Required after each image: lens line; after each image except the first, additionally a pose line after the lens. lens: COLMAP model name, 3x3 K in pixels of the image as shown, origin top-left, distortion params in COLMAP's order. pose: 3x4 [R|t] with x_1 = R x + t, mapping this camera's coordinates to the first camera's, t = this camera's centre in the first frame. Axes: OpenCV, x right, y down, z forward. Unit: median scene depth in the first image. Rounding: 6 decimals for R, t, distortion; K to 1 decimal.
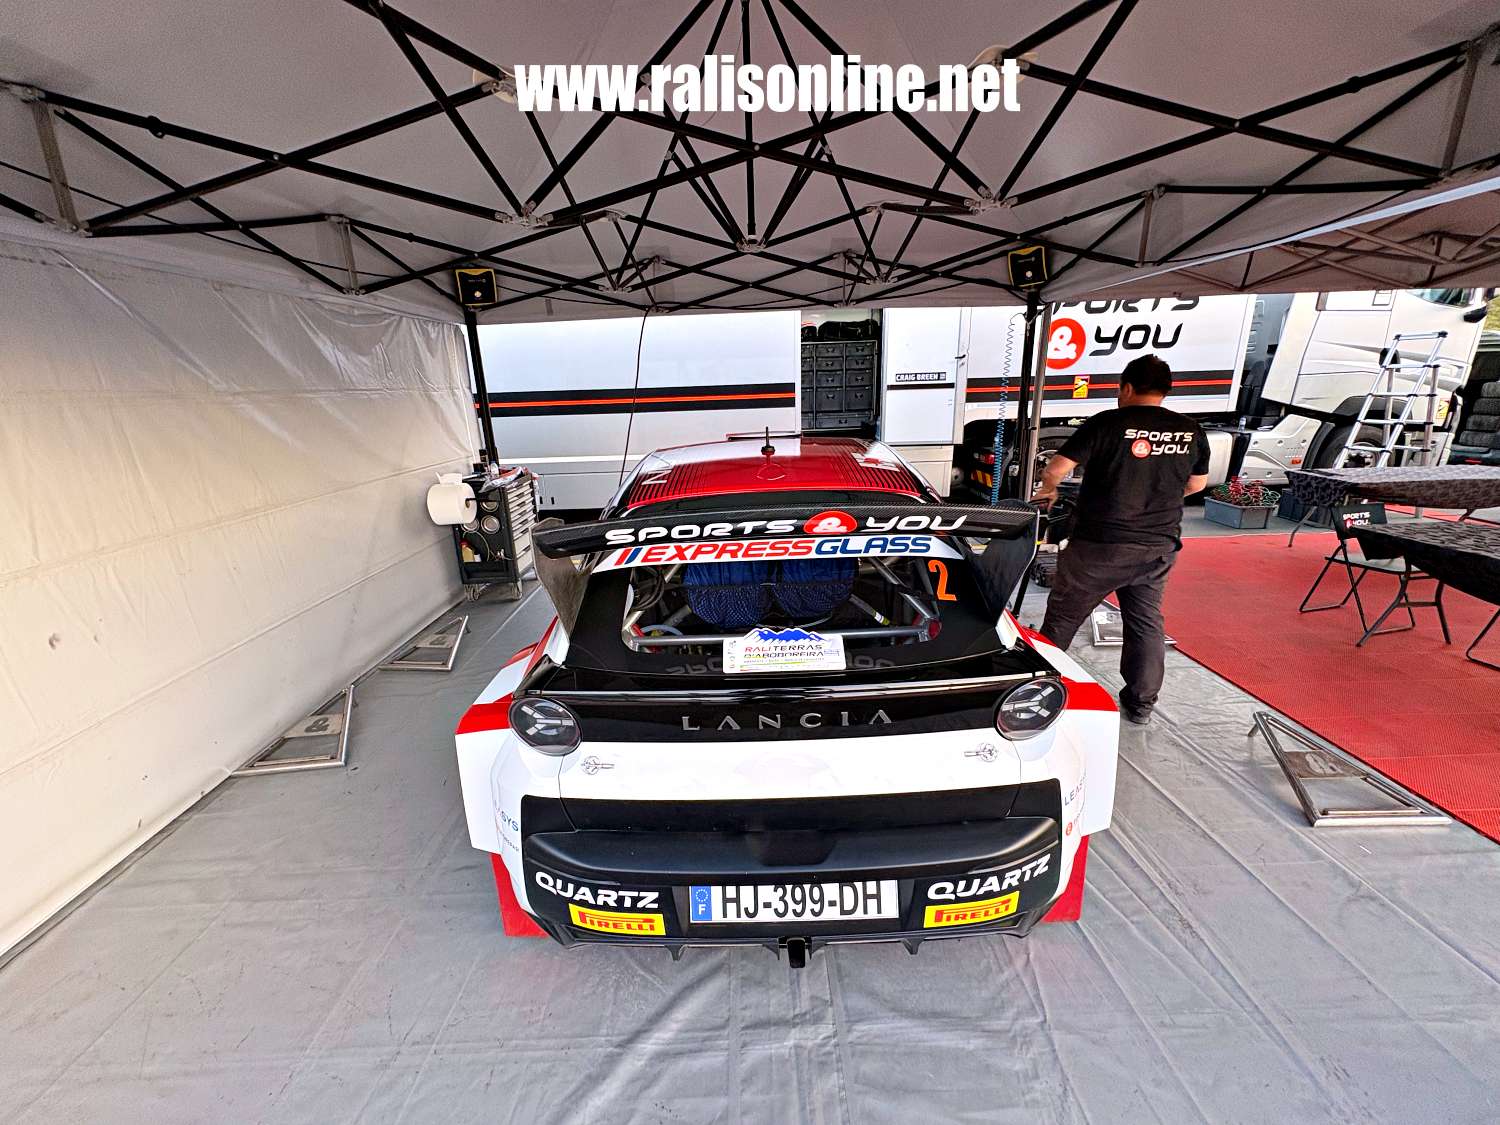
lens RADIAL K [[598.9, 0, 747.0], [0, 598.9, 566.3], [0, 0, 1]] dist [0.001052, 0.001973]
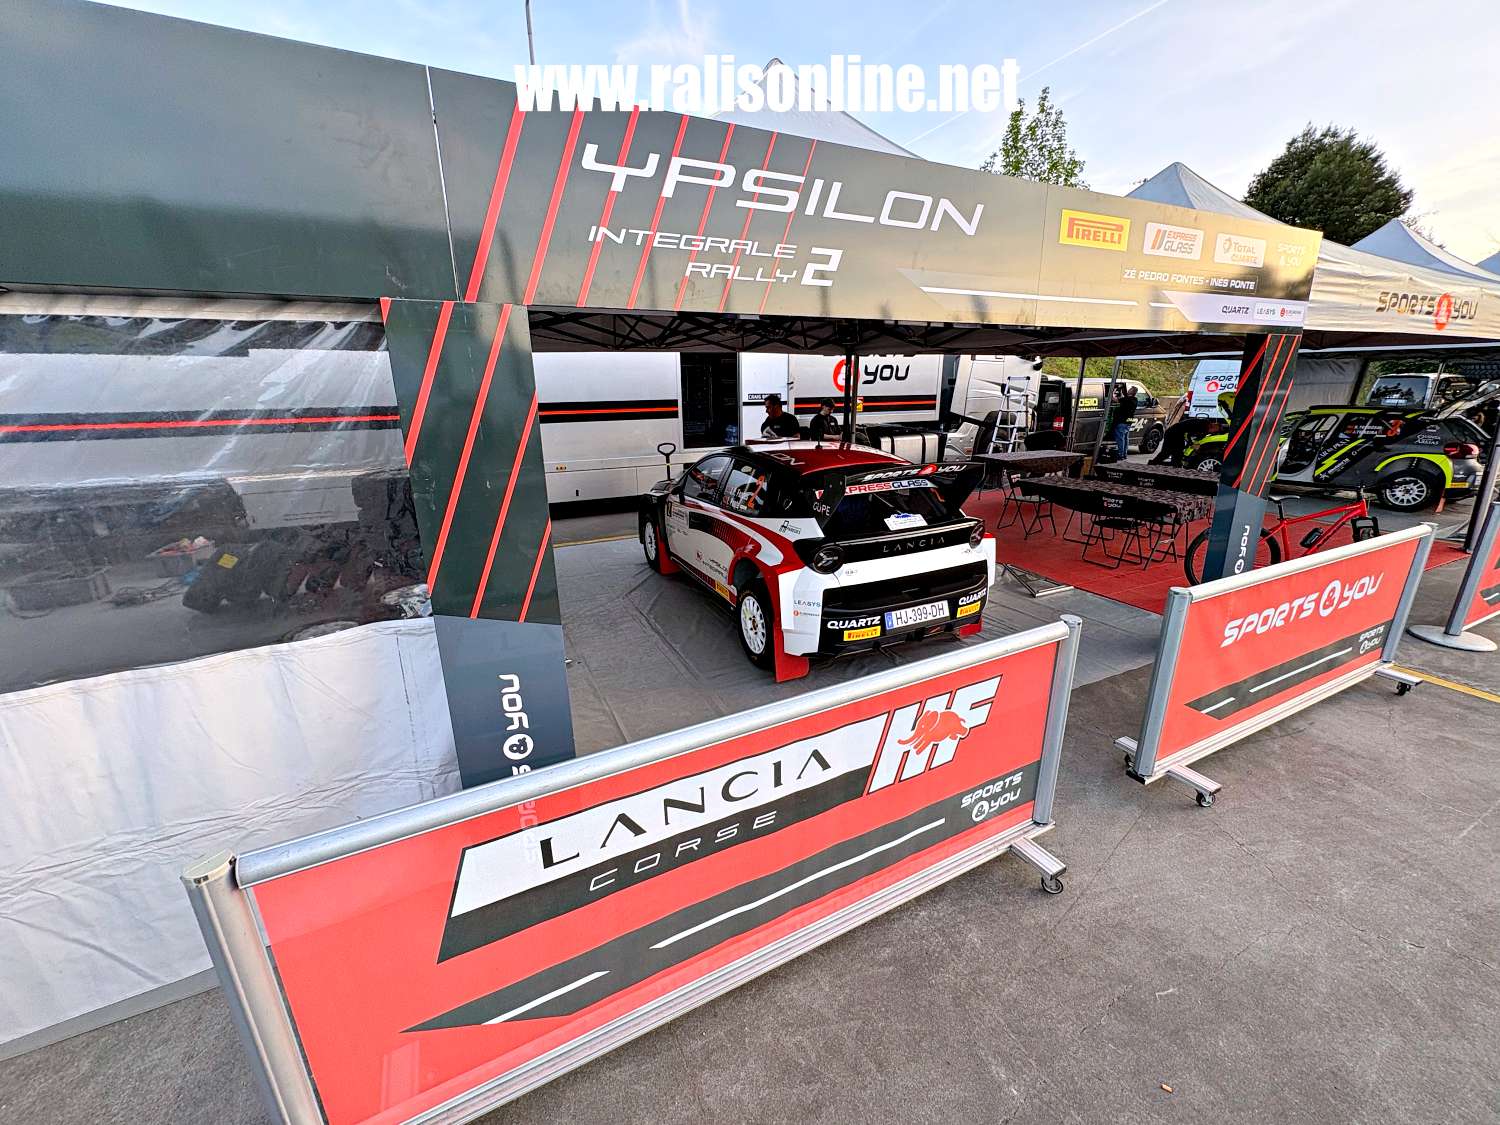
lens RADIAL K [[598.9, 0, 751.0], [0, 598.9, 563.4], [0, 0, 1]] dist [0.001052, 0.001973]
pose [[0.902042, -0.104013, 0.418929, -0.364836], [0.107970, 0.994051, 0.014324, 0.046503], [-0.417927, 0.032311, 0.907906, -0.240208]]
